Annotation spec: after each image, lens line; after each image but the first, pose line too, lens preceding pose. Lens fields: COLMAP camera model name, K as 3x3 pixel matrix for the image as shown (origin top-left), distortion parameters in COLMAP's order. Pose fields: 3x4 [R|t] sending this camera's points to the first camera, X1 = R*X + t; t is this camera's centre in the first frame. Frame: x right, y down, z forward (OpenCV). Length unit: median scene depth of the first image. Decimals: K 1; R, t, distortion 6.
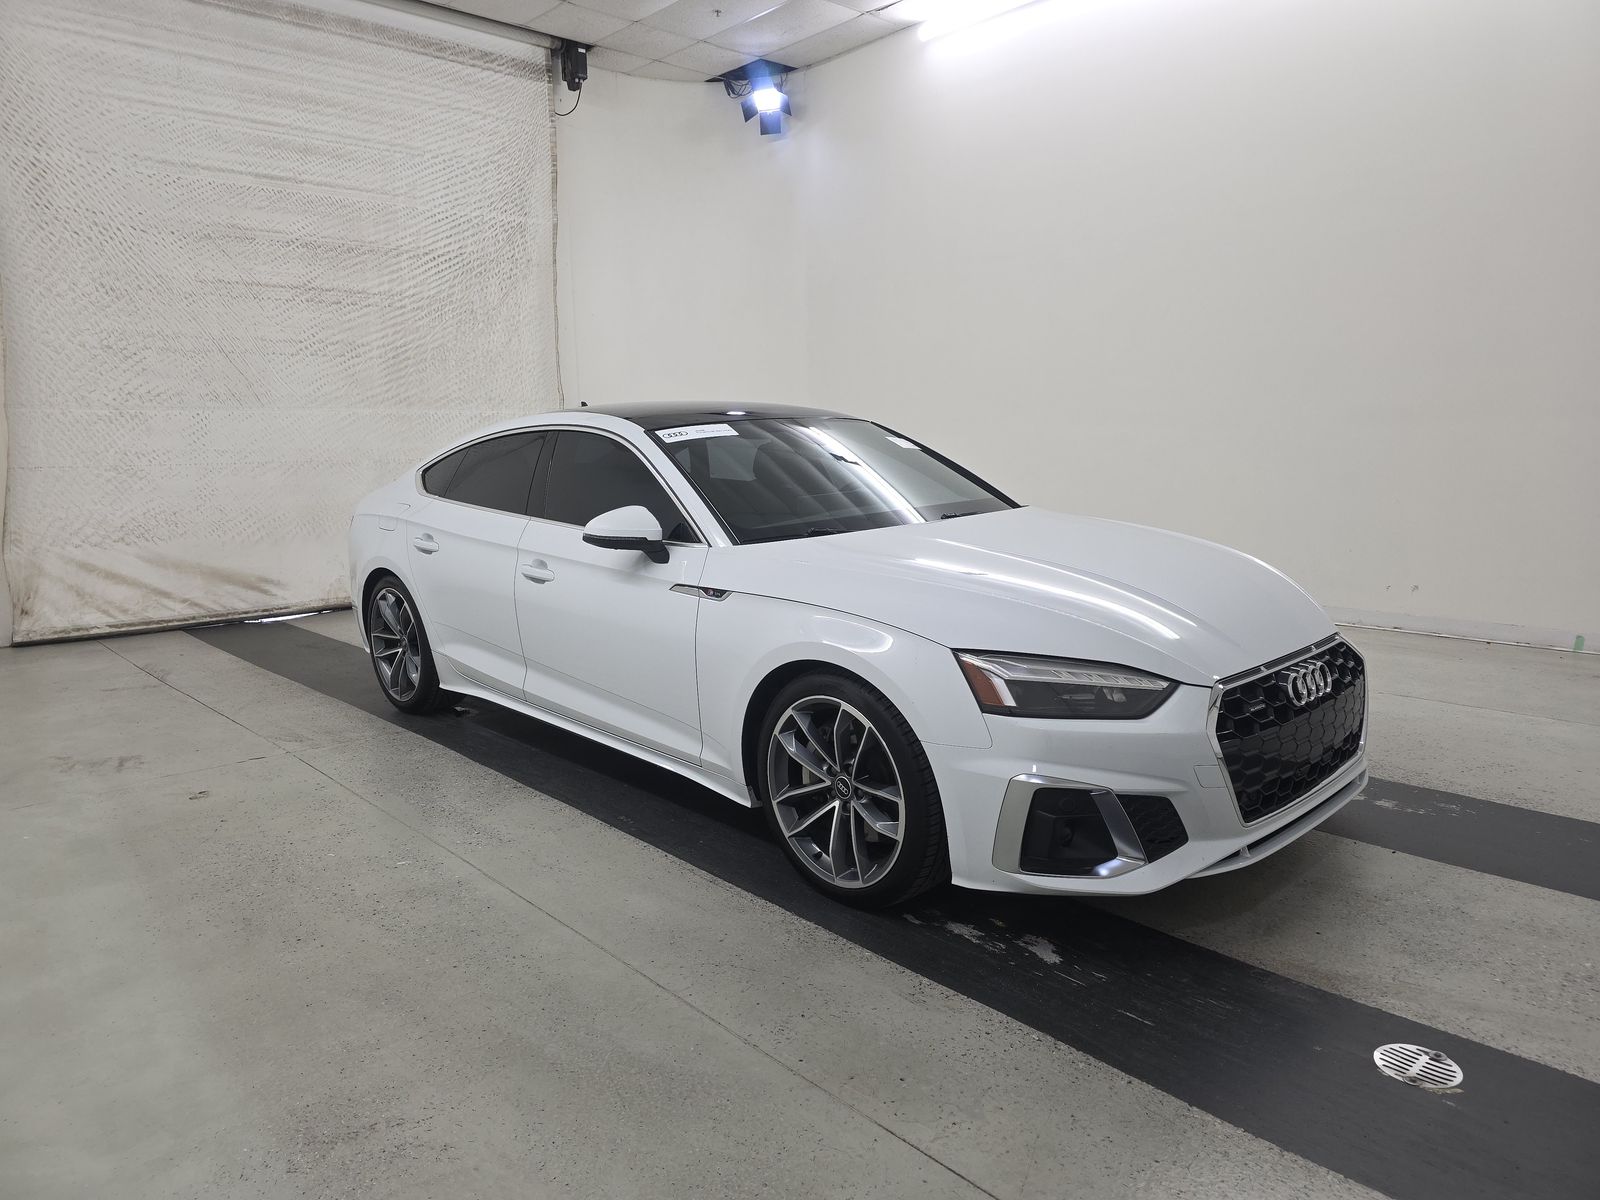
lens RADIAL K [[1058.2, 0, 799.7], [0, 1058.2, 593.0], [0, 0, 1]] dist [0.036144, -0.034954]
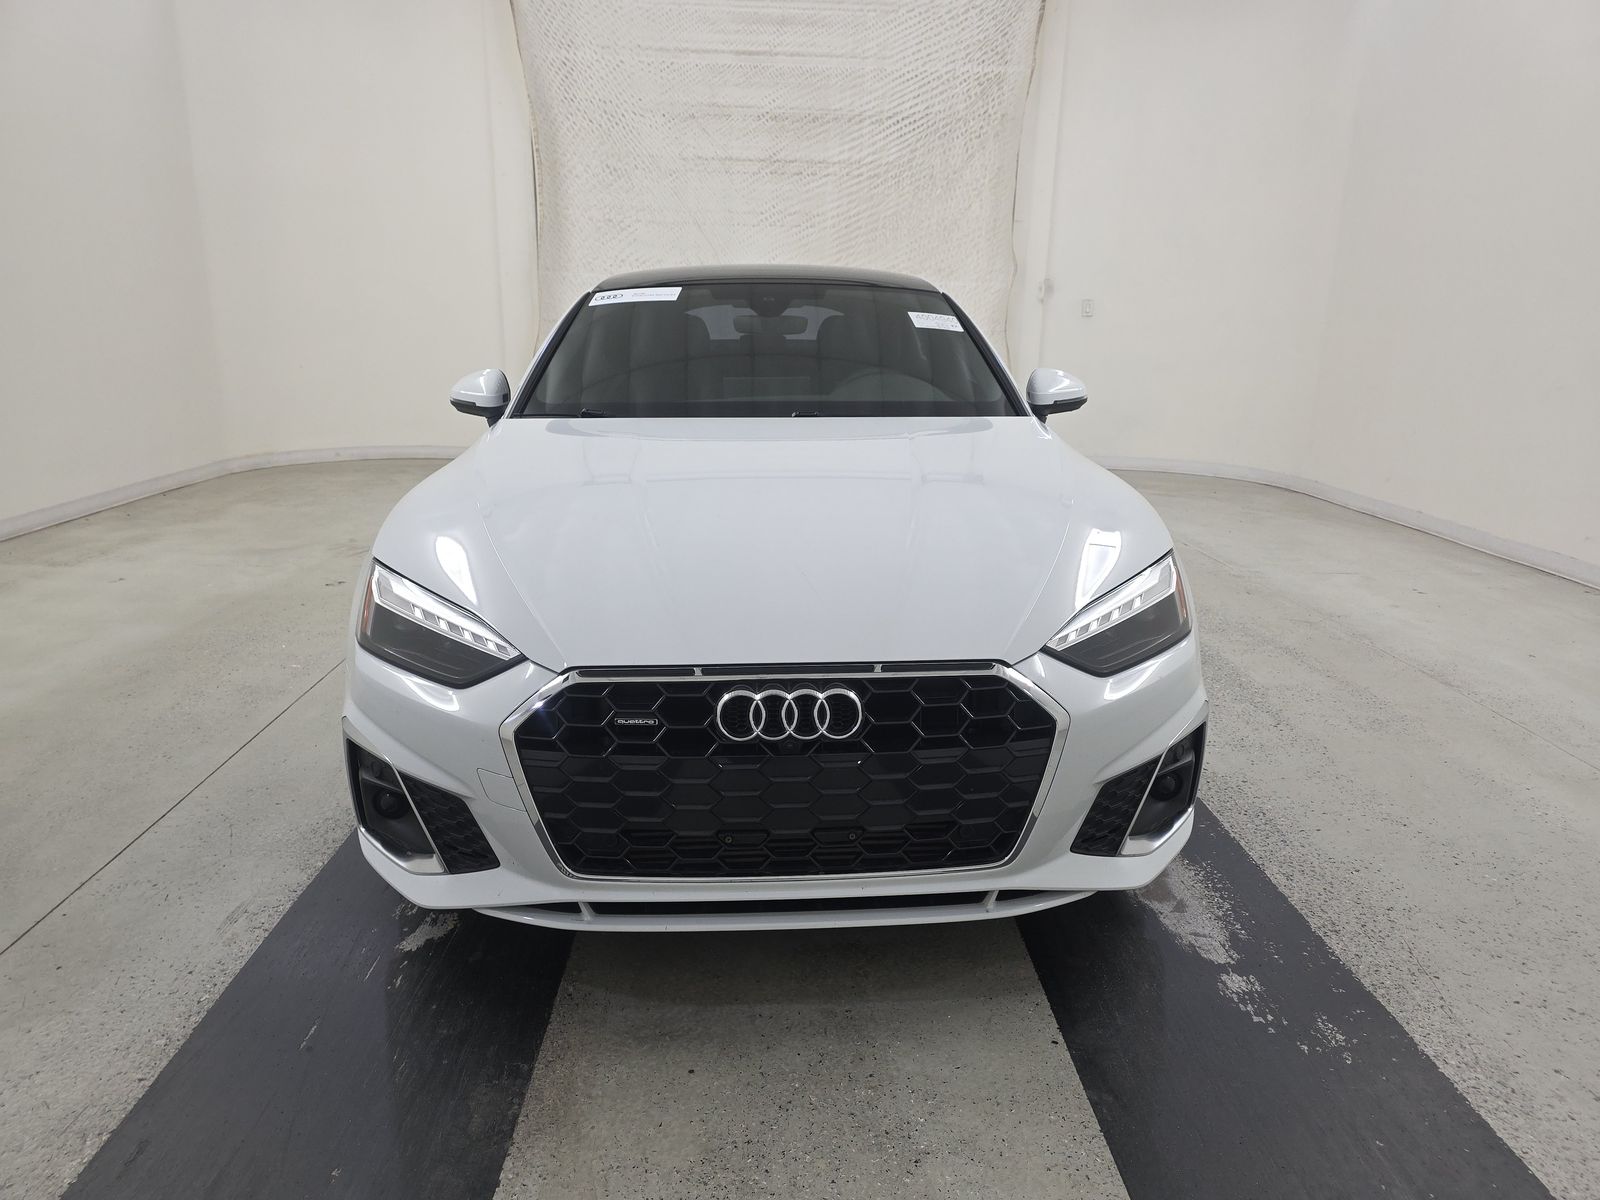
lens RADIAL K [[1058.2, 0, 801.4], [0, 1058.2, 598.1], [0, 0, 1]] dist [0.036144, -0.034954]
pose [[0.766400, 0.199551, -0.610582, 0.281739], [-0.130149, 0.979048, 0.156611, -0.027431], [0.629041, -0.040560, 0.776313, 0.169928]]
